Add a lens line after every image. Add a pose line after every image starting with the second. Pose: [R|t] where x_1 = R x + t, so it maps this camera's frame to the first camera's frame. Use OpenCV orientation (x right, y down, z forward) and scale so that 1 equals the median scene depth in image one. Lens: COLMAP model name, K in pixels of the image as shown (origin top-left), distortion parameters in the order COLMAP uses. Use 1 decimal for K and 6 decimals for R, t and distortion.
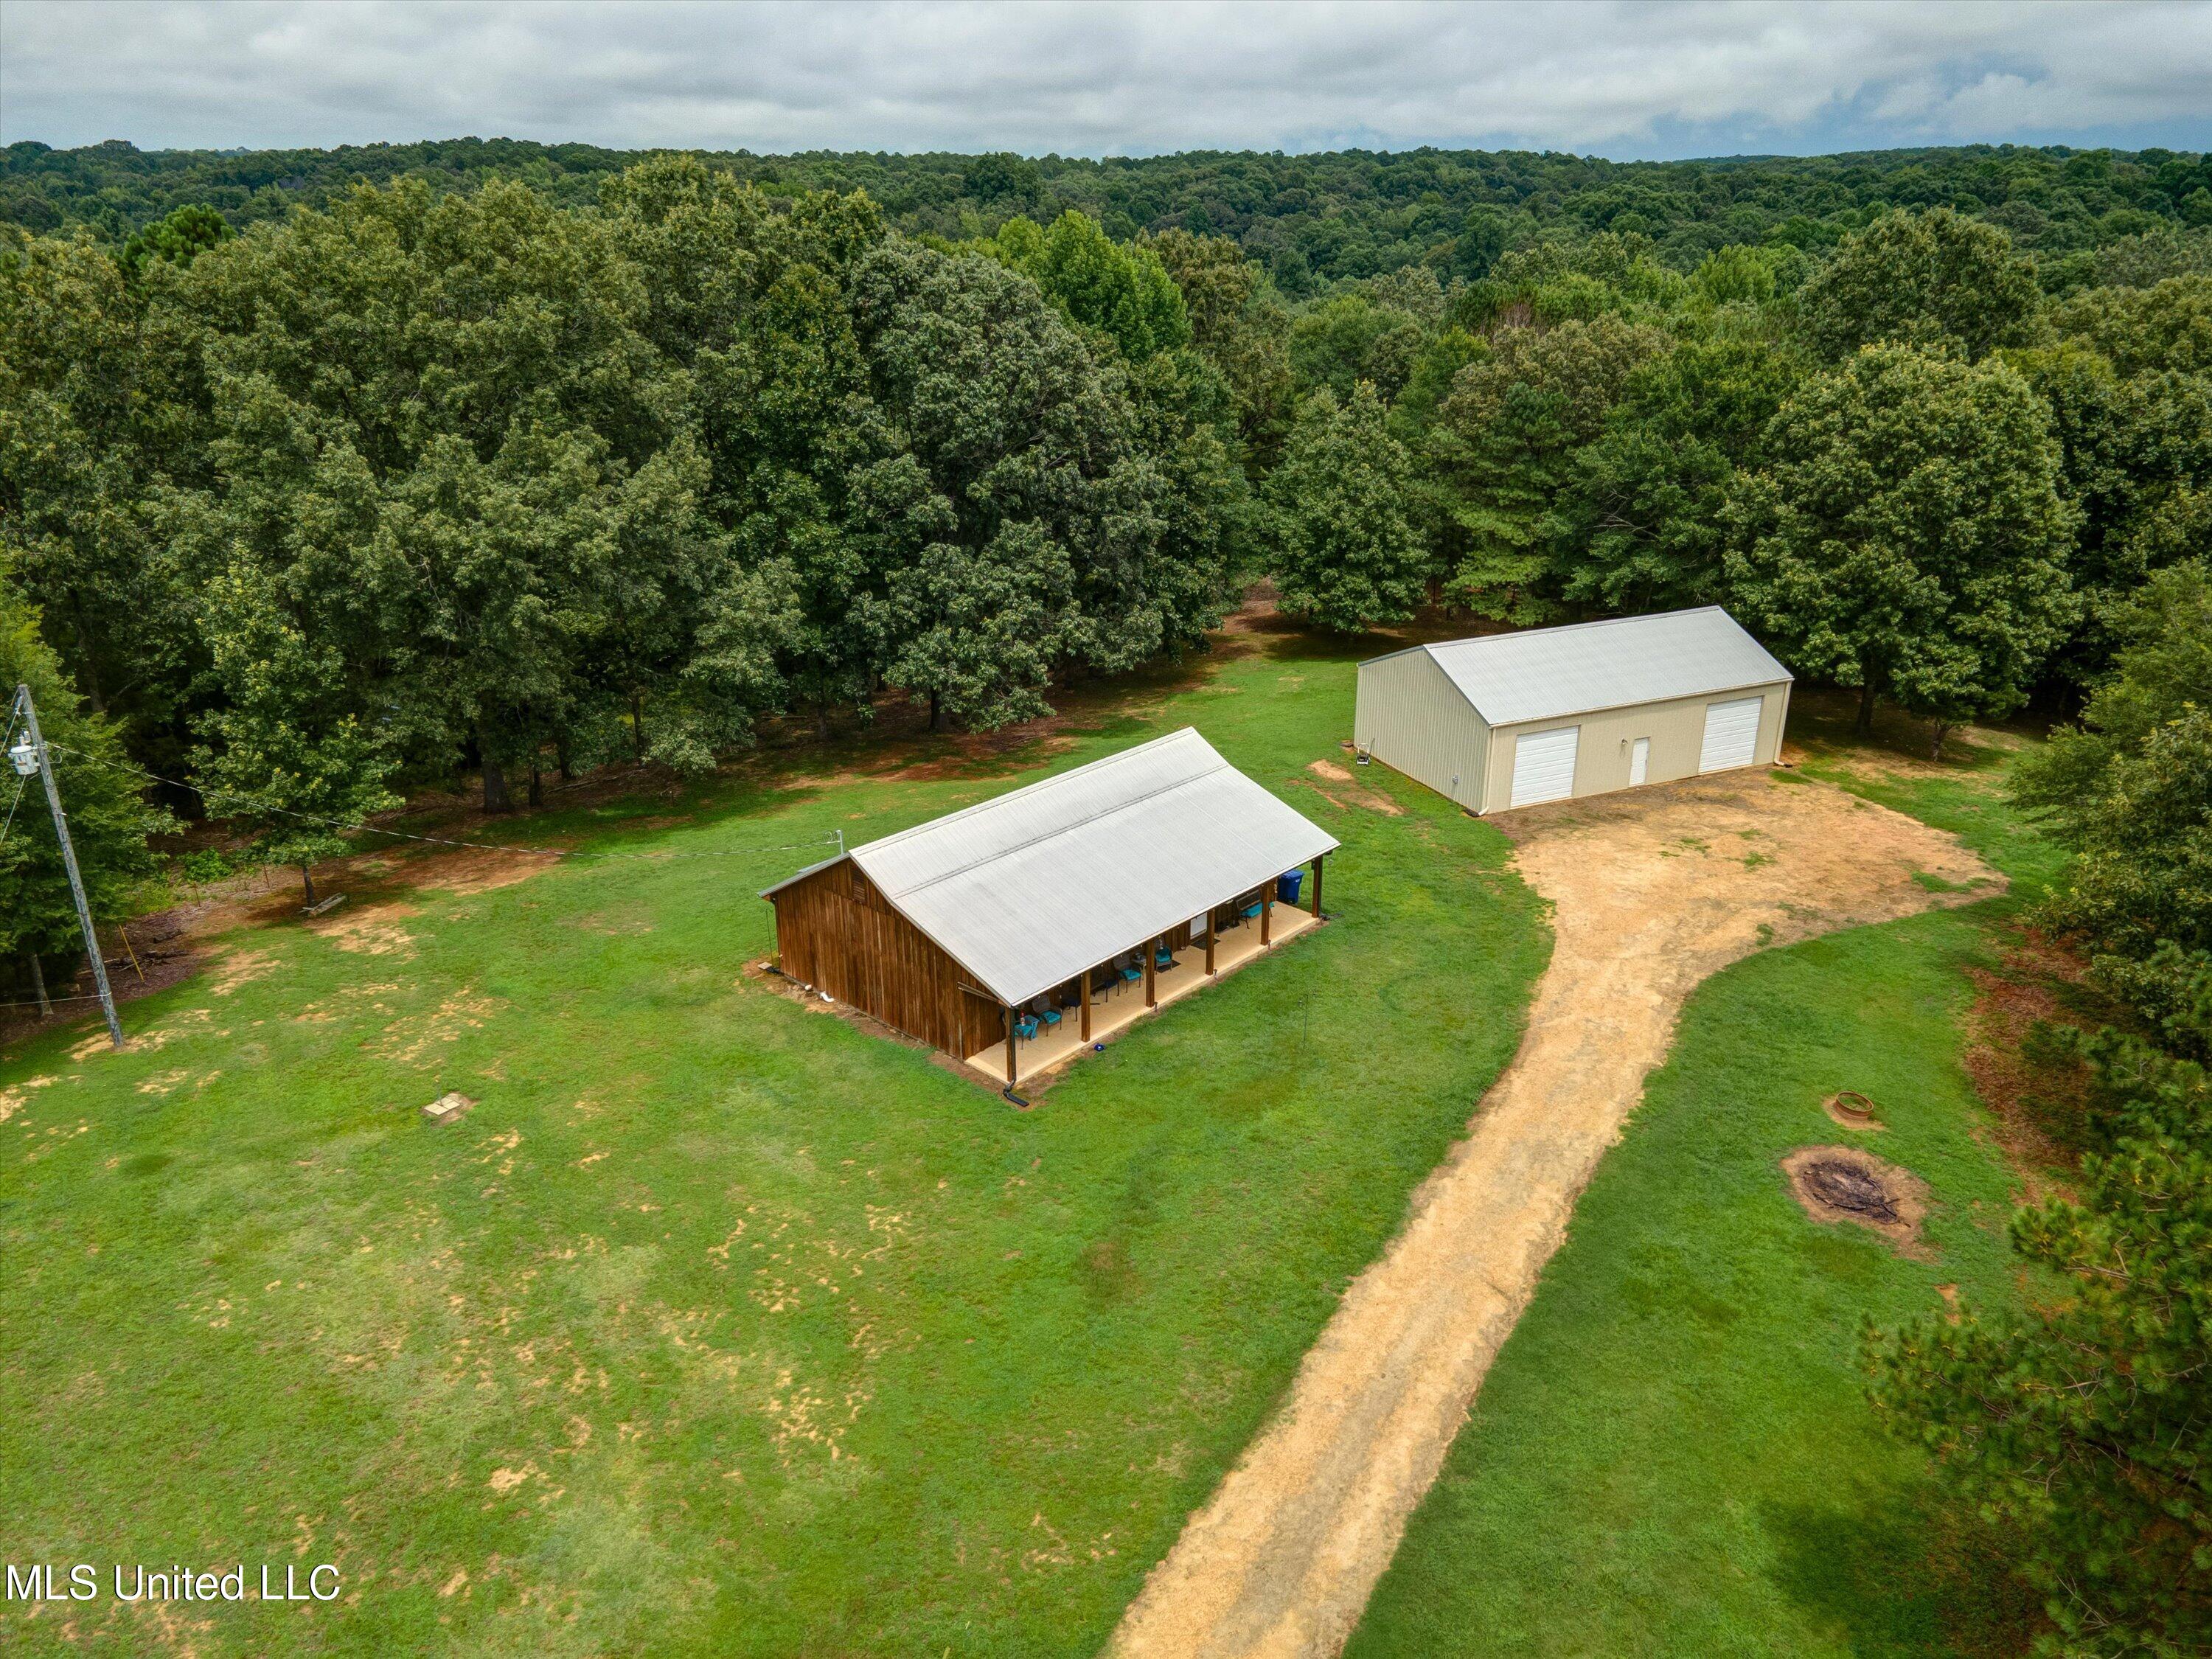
lens RADIAL K [[1631.9, 0, 1106.0], [0, 1631.9, 829.5], [0, 0, 1]] dist [0.052403, 0.001488]
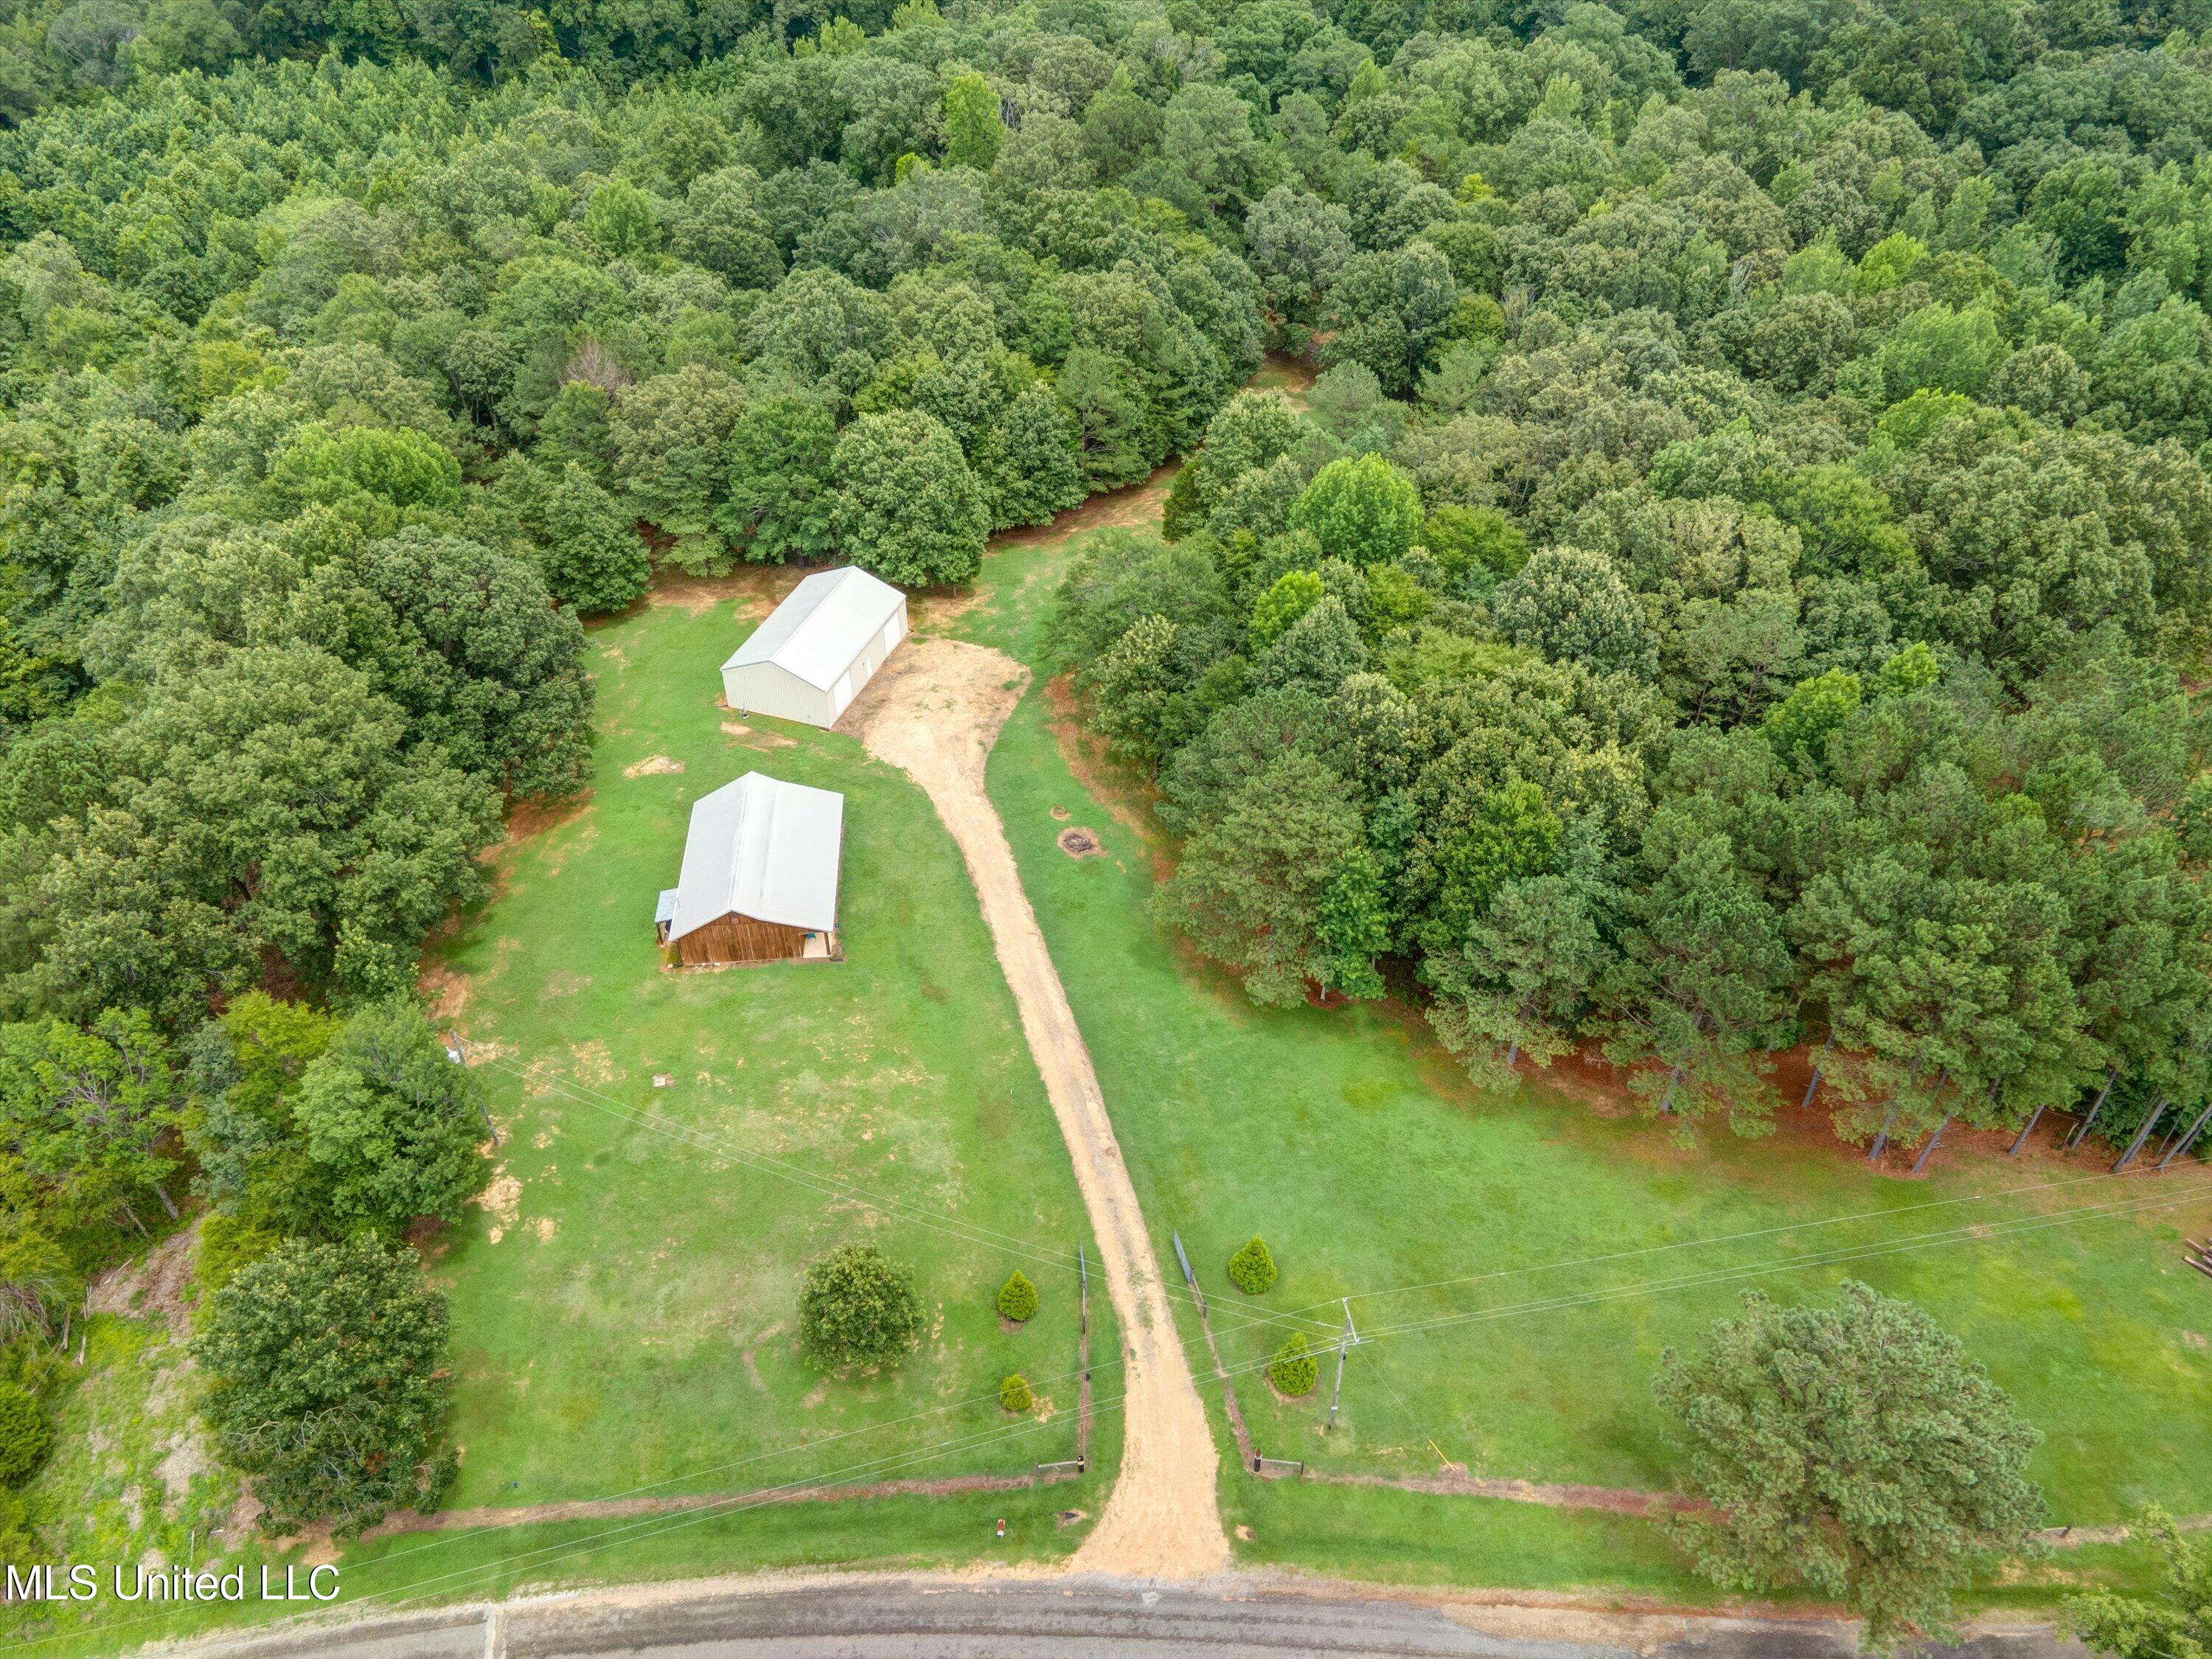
lens RADIAL K [[1631.9, 0, 1106.0], [0, 1631.9, 829.5], [0, 0, 1]] dist [0.052403, 0.001488]
pose [[0.695283, -0.471272, 0.542665, -0.988989], [0.281693, 0.873298, 0.397491, -0.859192], [-0.661234, -0.123504, 0.739943, -1.094859]]
